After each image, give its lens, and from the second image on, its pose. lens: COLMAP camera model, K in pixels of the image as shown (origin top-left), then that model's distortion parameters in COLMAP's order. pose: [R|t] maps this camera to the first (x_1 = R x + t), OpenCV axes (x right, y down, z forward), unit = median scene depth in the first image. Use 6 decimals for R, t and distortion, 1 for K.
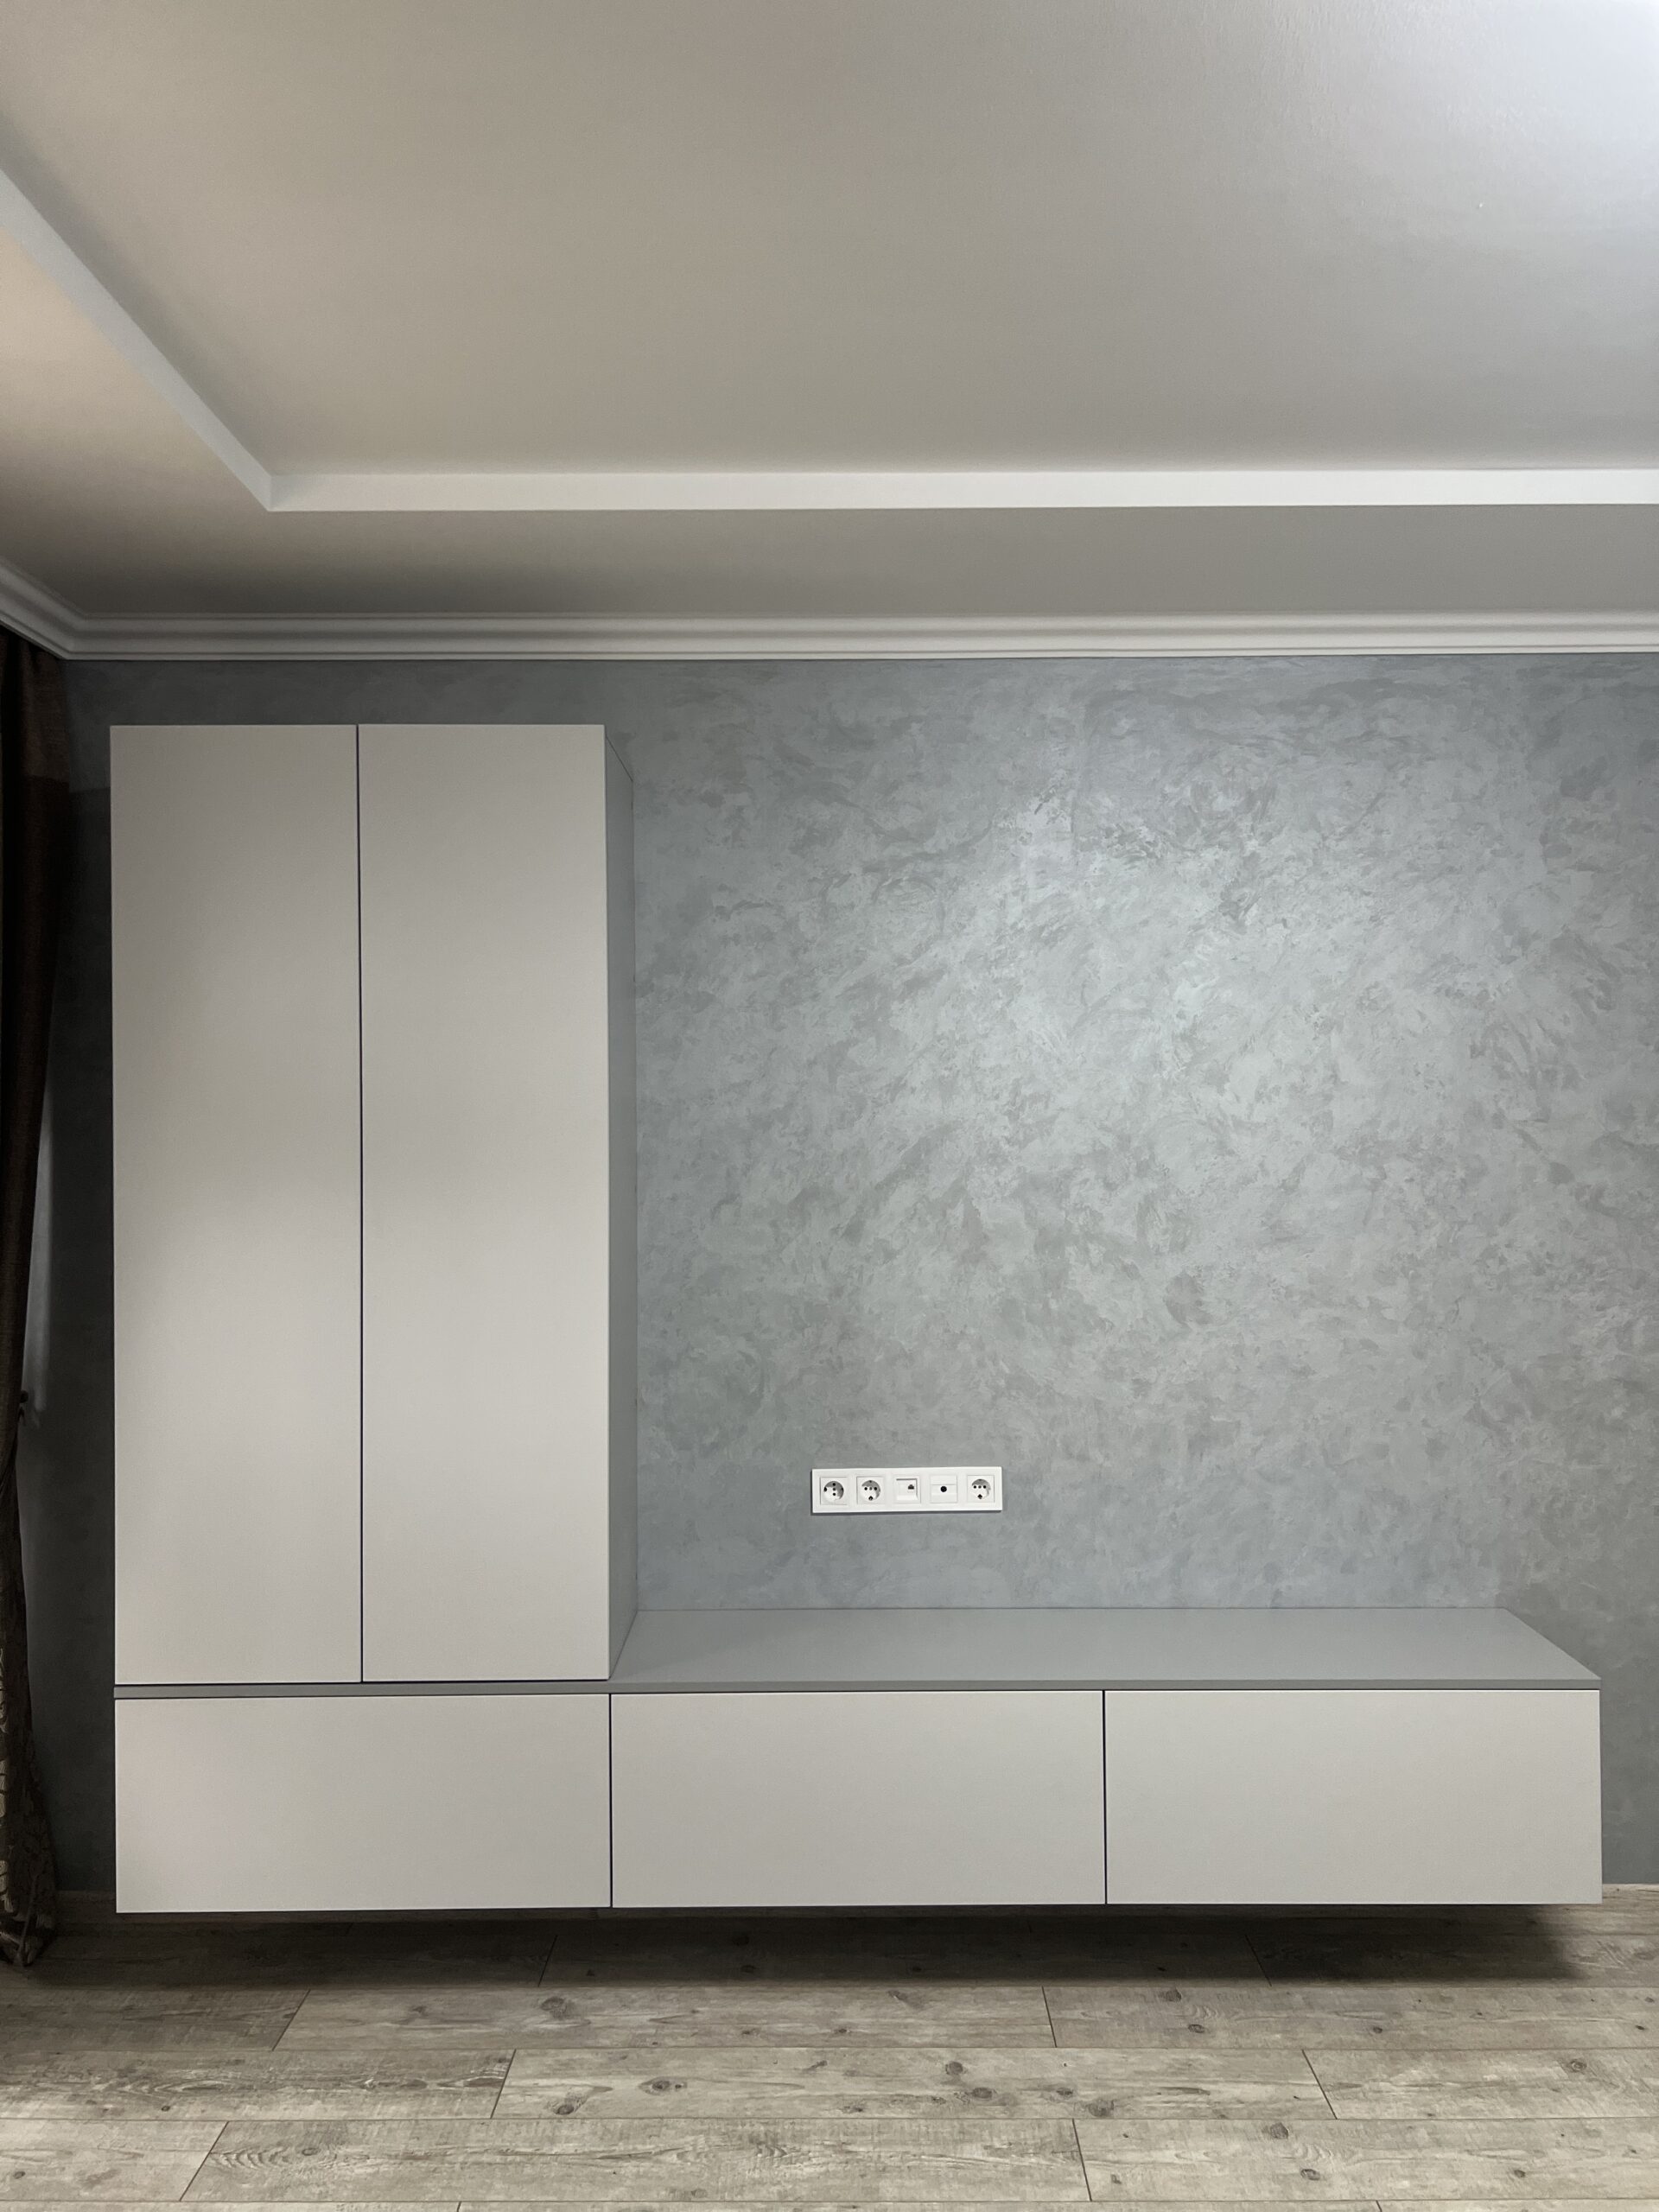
lens RADIAL K [[1681.6, 0, 843.6], [0, 1681.6, 1111.6], [0, 0, 1]] dist [0.065329, -0.077889]
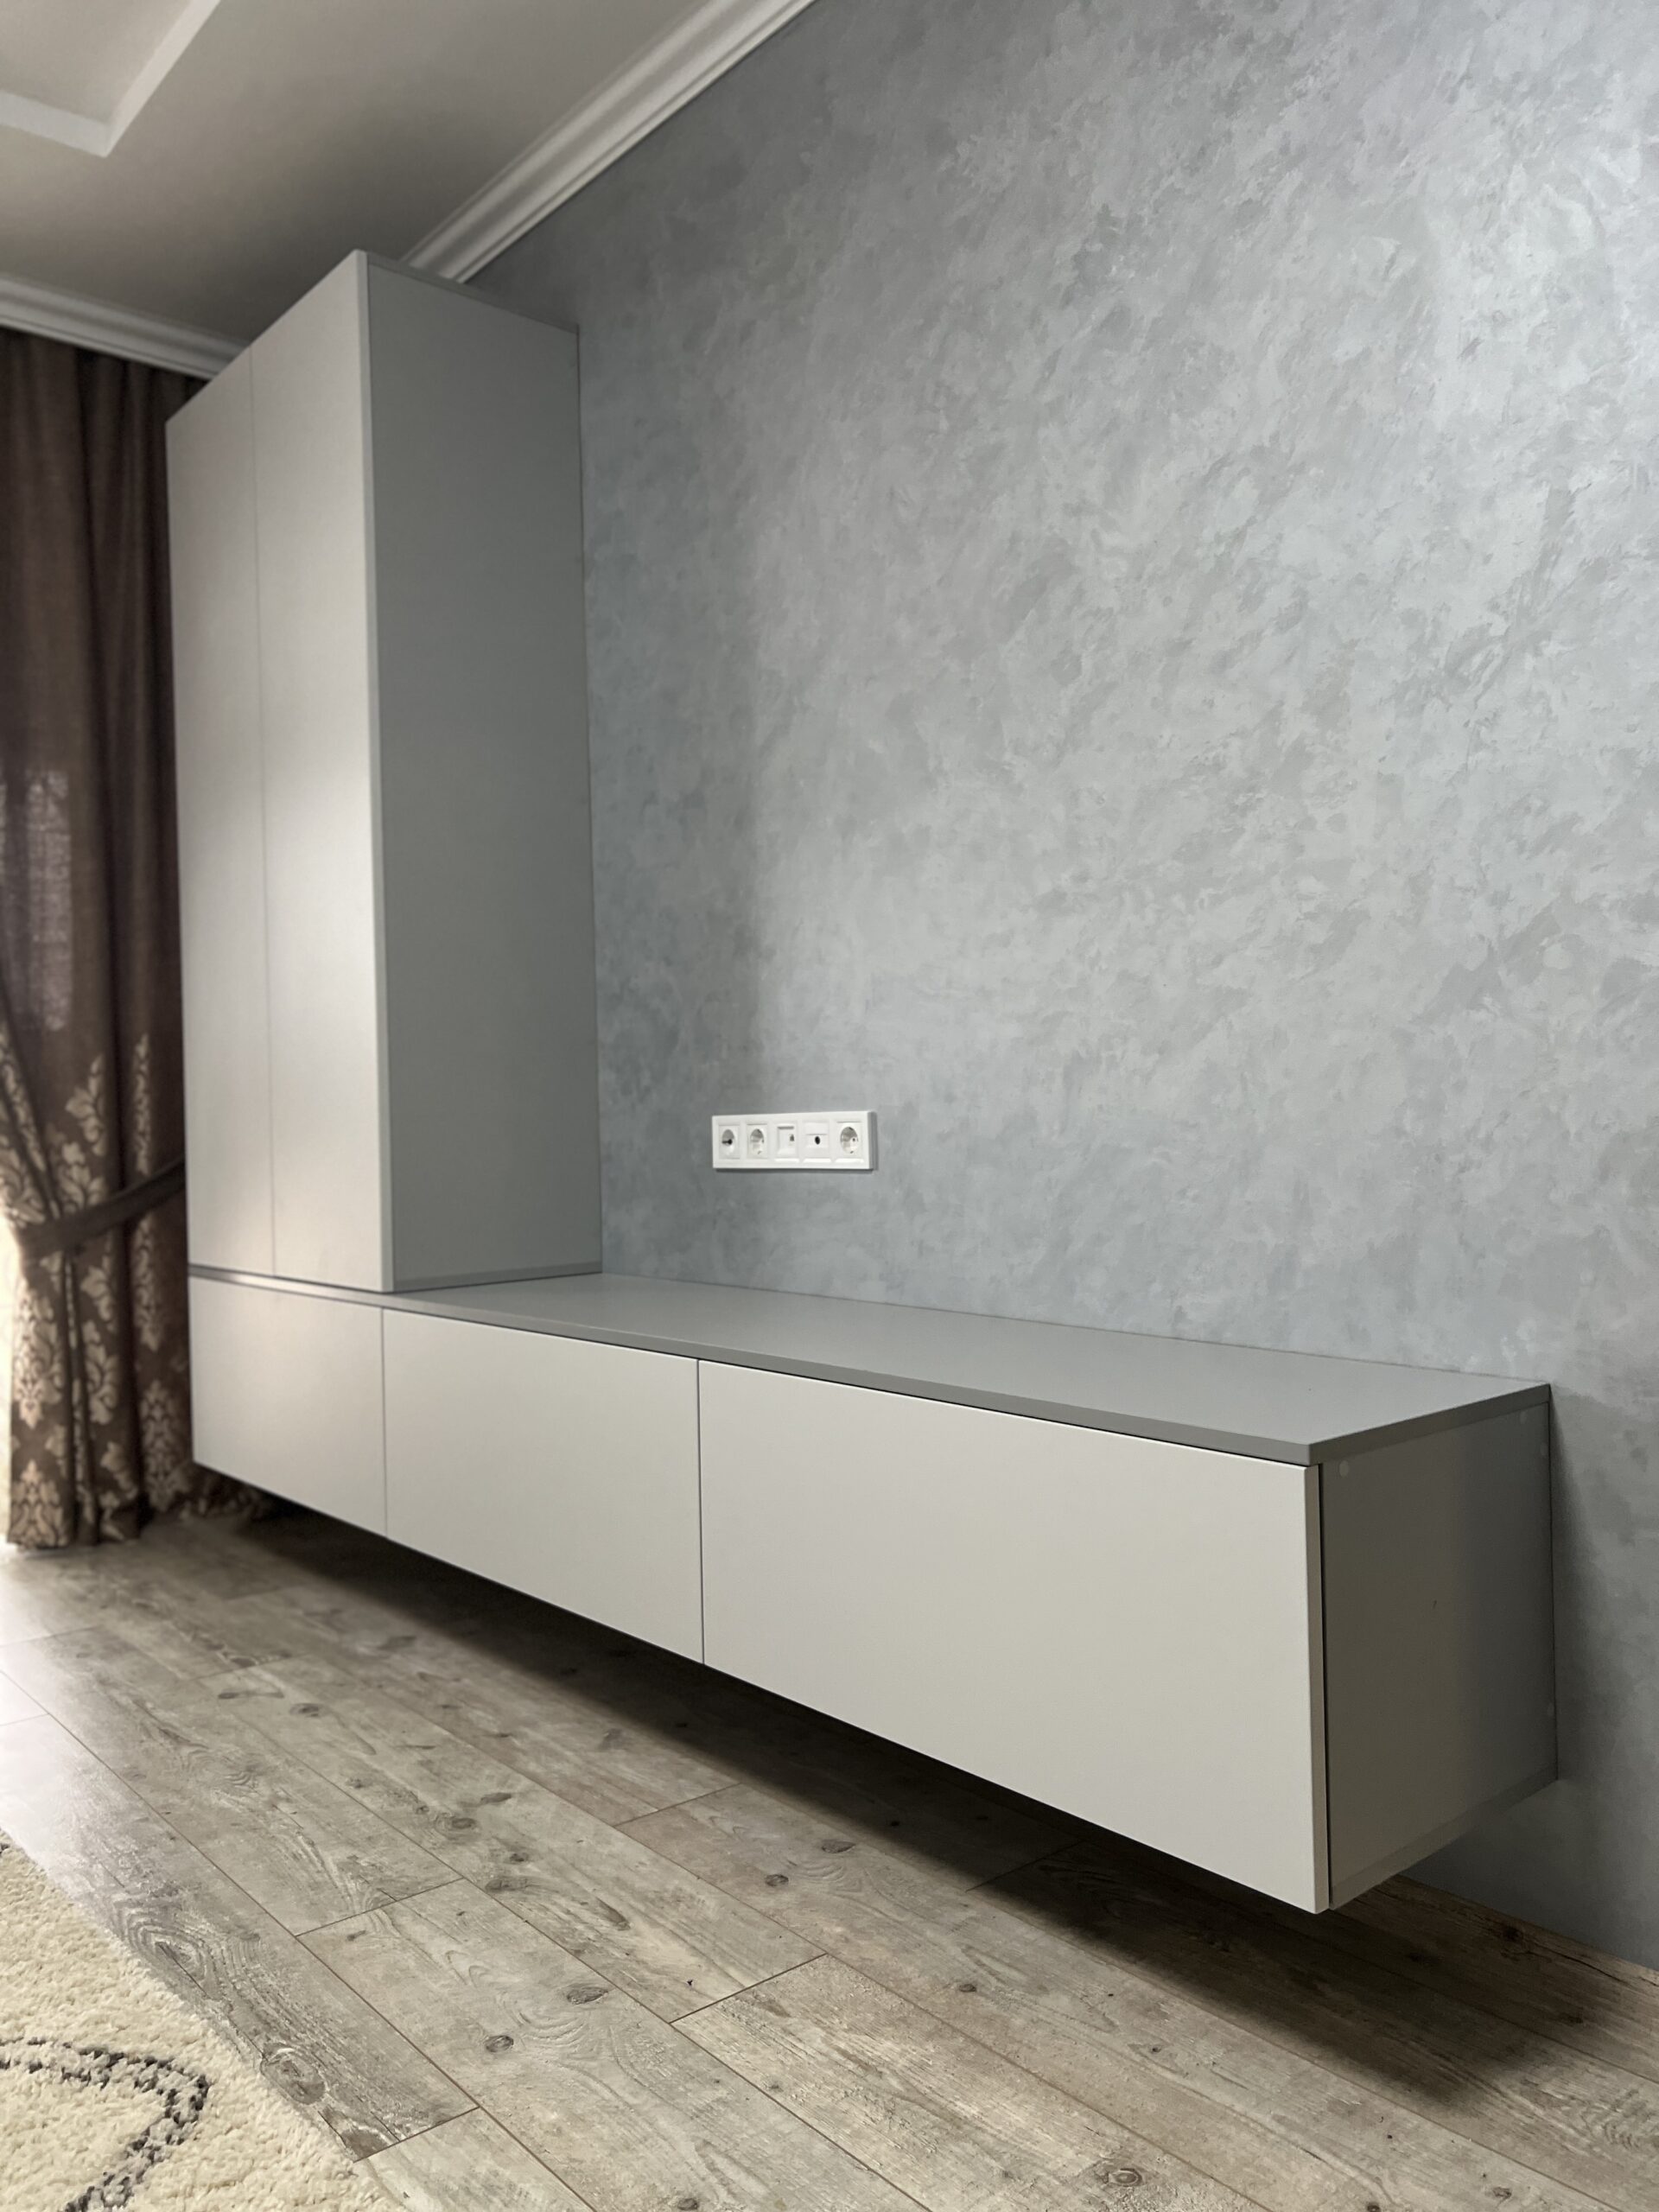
lens RADIAL K [[1681.6, 0, 827.6], [0, 1681.6, 1122.0], [0, 0, 1]] dist [0.065329, -0.077889]
pose [[0.643363, -0.002724, -0.765556, 0.634464], [0.017364, 0.999788, 0.011035, 0.207128], [0.765364, -0.020393, 0.643274, 0.521735]]
